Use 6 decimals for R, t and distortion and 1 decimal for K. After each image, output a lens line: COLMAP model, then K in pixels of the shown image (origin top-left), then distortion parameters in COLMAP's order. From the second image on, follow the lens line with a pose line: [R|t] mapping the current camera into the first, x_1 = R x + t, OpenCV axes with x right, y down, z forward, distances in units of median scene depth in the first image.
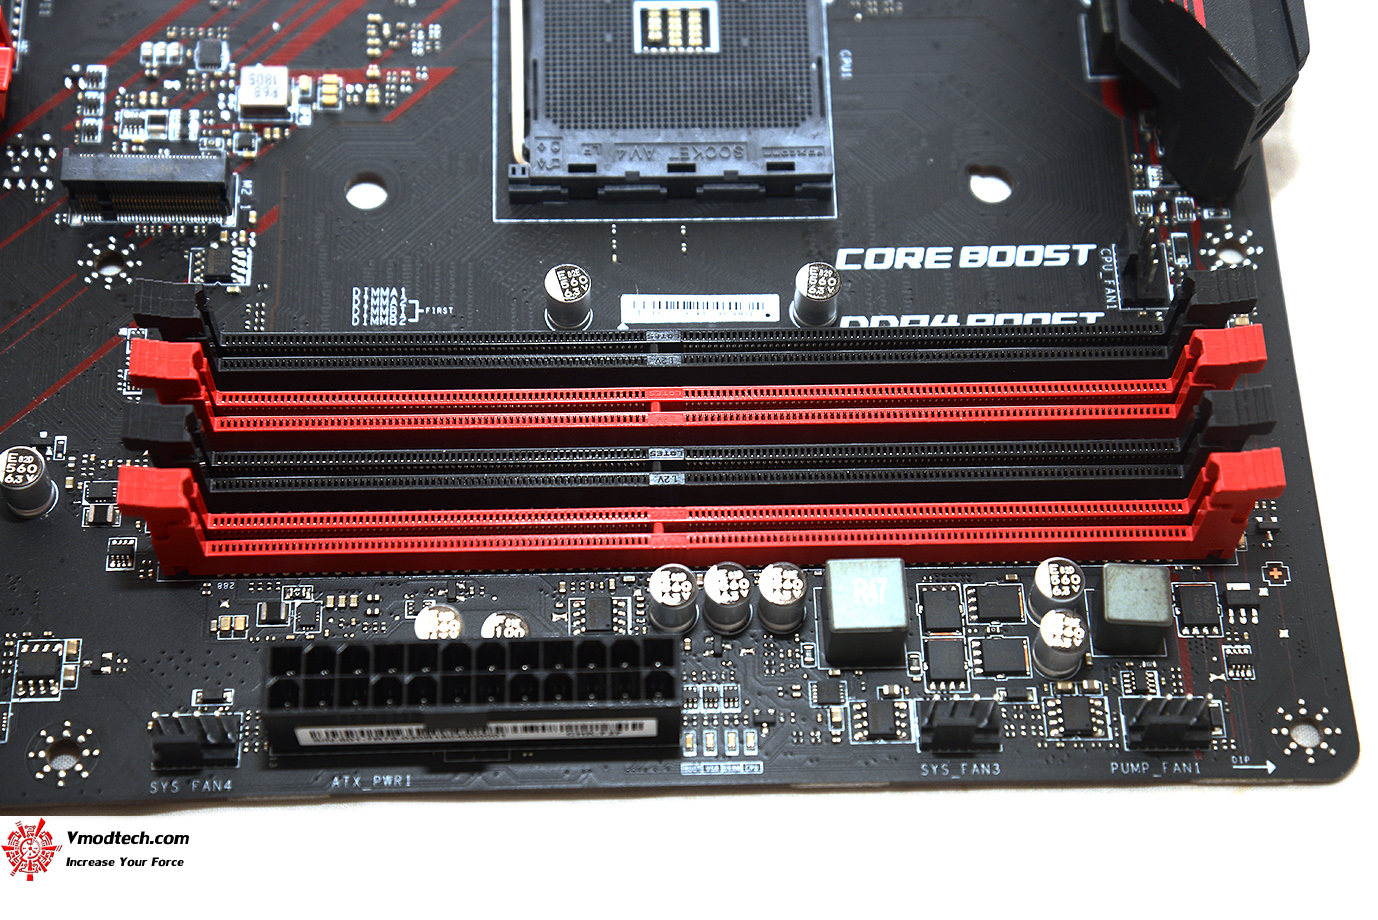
lens RADIAL K [[2549.5, 0, 689.0], [0, 2549.5, 460.0], [0, 0, 1]] dist [0.326833, 0.031938]
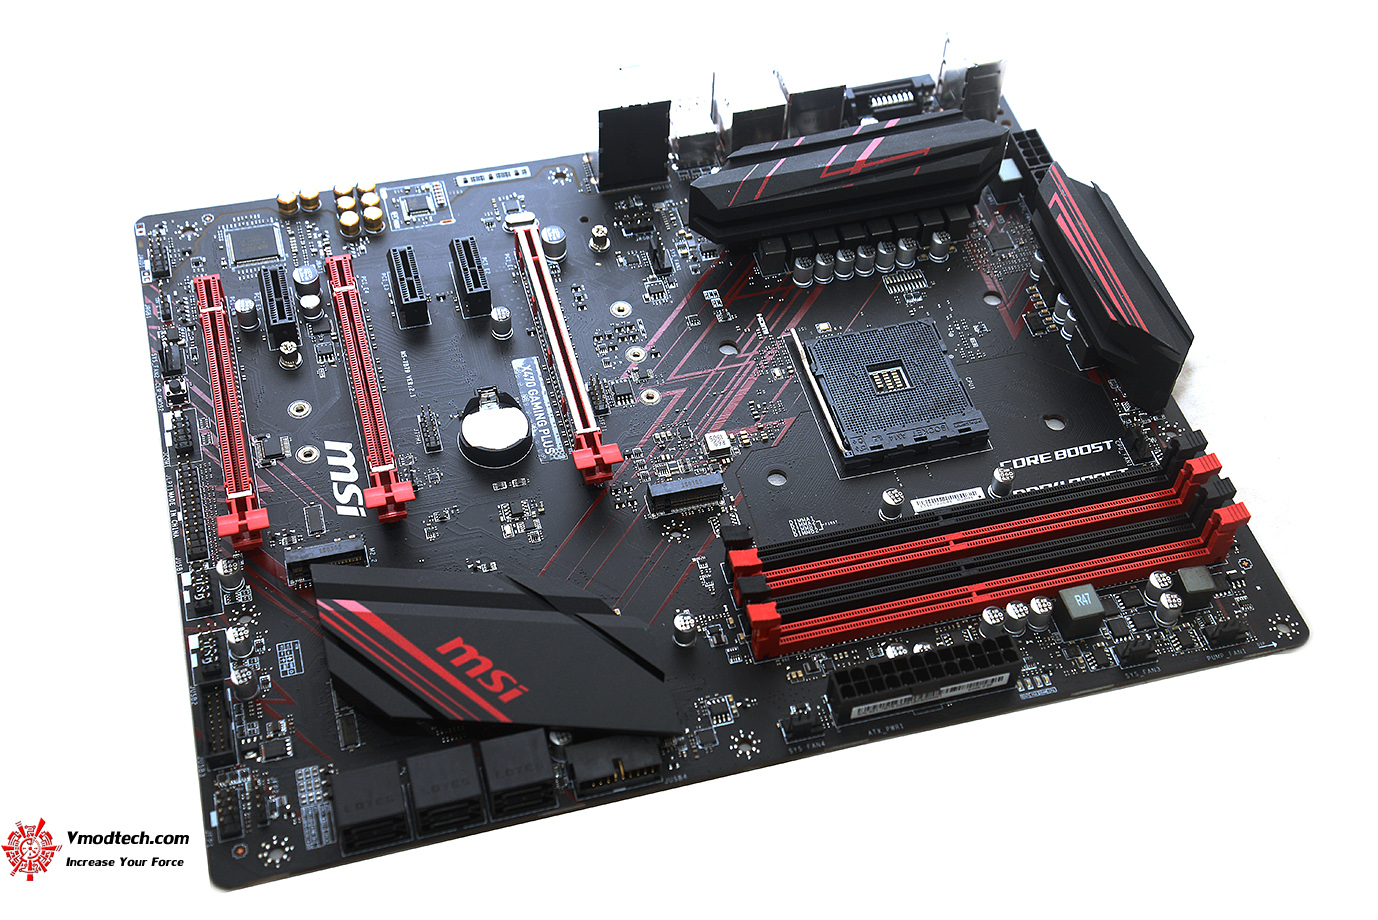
lens RADIAL K [[1814.0, 0, 689.0], [0, 1814.0, 460.0], [0, 0, 1]] dist [0.195126, 0.009340]
pose [[0.971442, -0.180851, 0.153603, -0.455807], [0.204874, 0.965871, -0.158490, 0.110781], [-0.119698, 0.185433, 0.975340, -0.482728]]
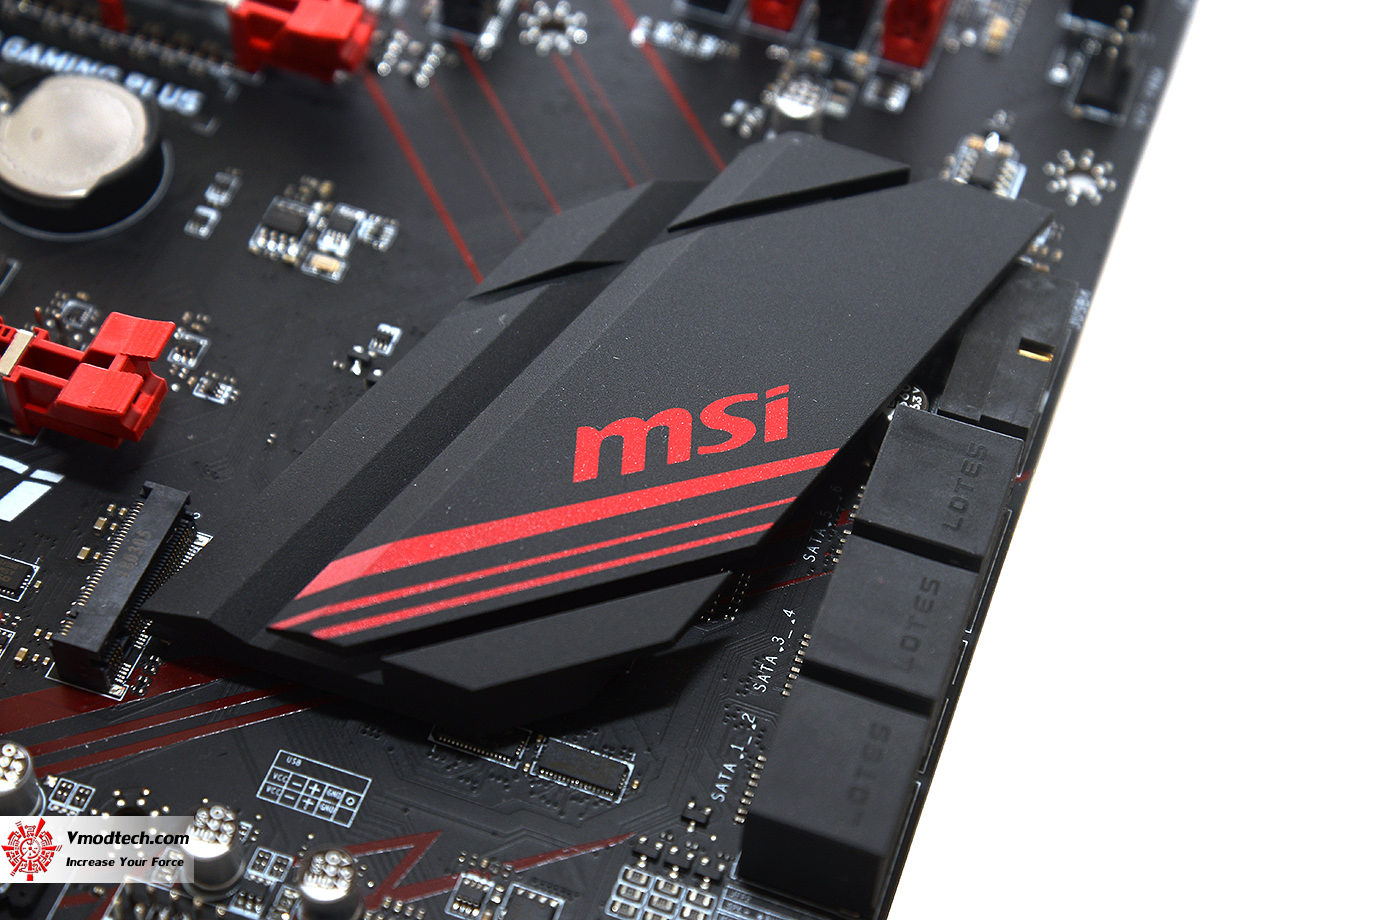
lens RADIAL K [[2560.5, 0, 689.0], [0, 2560.5, 460.0], [0, 0, 1]] dist [0.279455, -0.005118]
pose [[0.353298, -0.779151, 0.517787, -0.870189], [0.819874, 0.524433, 0.229732, -0.179847], [-0.450541, 0.343356, 0.824087, 0.267084]]
